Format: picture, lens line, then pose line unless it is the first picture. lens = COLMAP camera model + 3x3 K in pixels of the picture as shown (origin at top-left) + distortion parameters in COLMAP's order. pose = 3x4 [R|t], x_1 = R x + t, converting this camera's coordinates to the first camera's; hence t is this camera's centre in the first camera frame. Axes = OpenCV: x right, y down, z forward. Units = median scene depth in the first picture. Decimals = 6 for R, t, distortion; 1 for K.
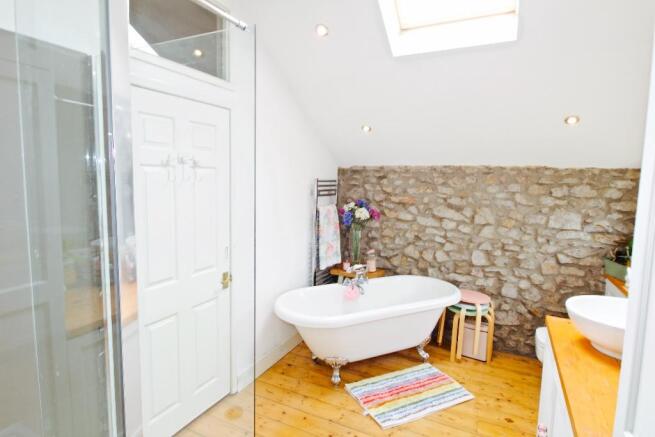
lens RADIAL K [[358.9, 0, 327.6], [0, 358.9, 219.3], [0, 0, 1]] dist [-0.000989, -0.000165]
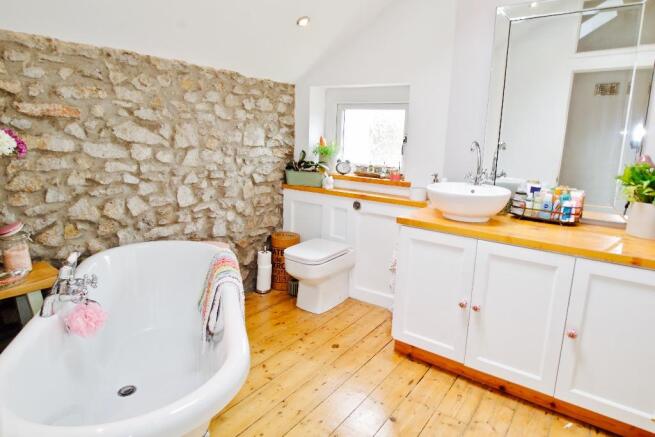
lens RADIAL K [[410.2, 0, 328.2], [0, 410.2, 213.7], [0, 0, 1]] dist [-0.009898, -0.002287]
pose [[0.126026, -0.209149, 0.969729, -0.338878], [0.072949, 0.976830, 0.201200, -0.000976], [-0.989341, 0.045384, 0.138364, 0.608510]]
